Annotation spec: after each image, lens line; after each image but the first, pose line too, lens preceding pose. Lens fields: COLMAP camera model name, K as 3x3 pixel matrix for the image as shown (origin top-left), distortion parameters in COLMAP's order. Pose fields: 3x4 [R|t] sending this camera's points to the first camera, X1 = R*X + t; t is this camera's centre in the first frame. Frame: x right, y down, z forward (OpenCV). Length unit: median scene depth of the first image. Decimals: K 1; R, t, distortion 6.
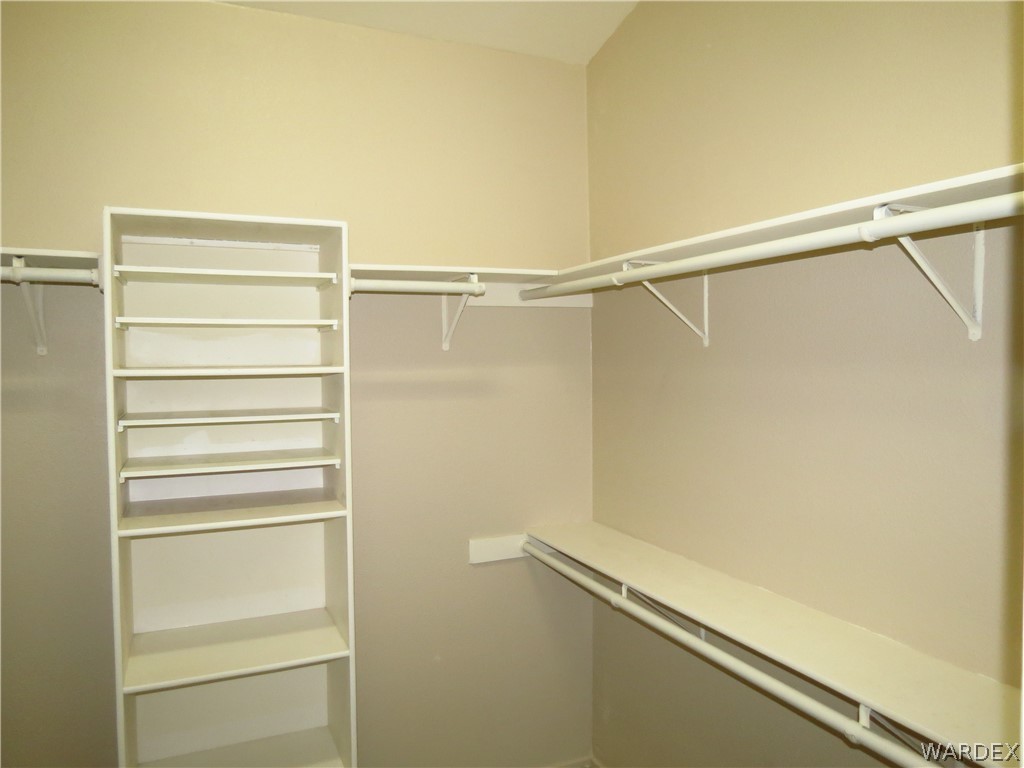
lens RADIAL K [[725.7, 0, 514.2], [0, 725.7, 382.0], [0, 0, 1]] dist [-0.045134, 0.031407]
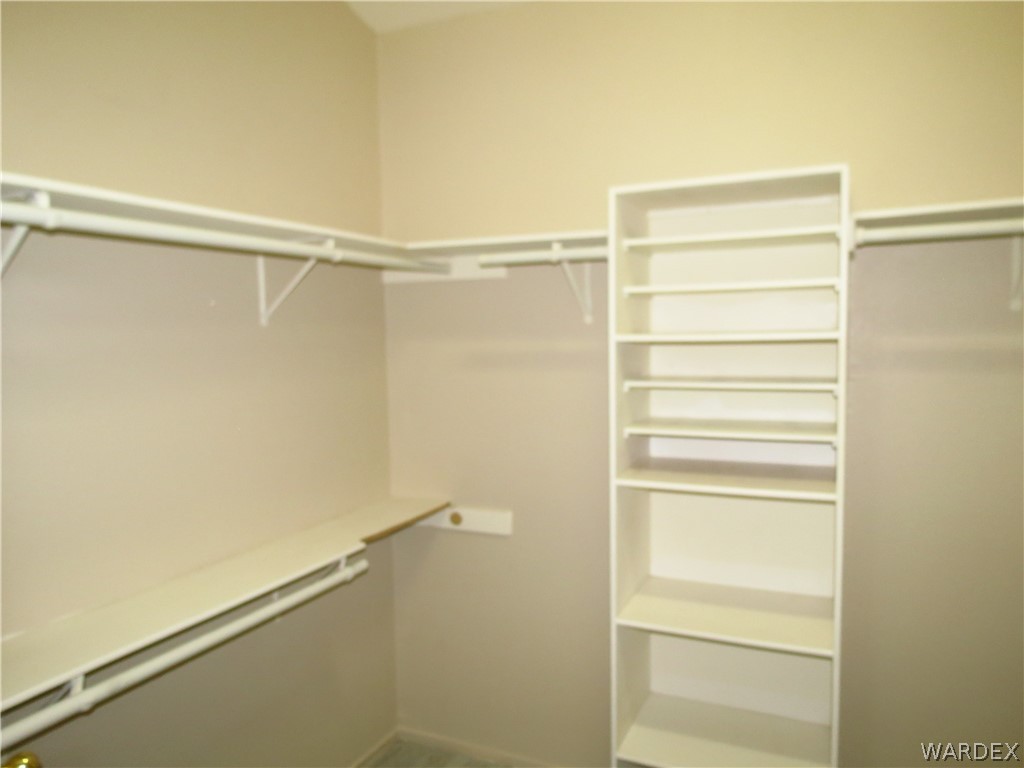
lens RADIAL K [[725.7, 0, 514.2], [0, 725.7, 382.0], [0, 0, 1]] dist [-0.045134, 0.031407]
pose [[0.658429, 0.046880, -0.751181, 0.164500], [-0.008409, 0.998454, 0.054942, -0.005194], [0.752596, -0.029859, 0.657805, 0.125403]]
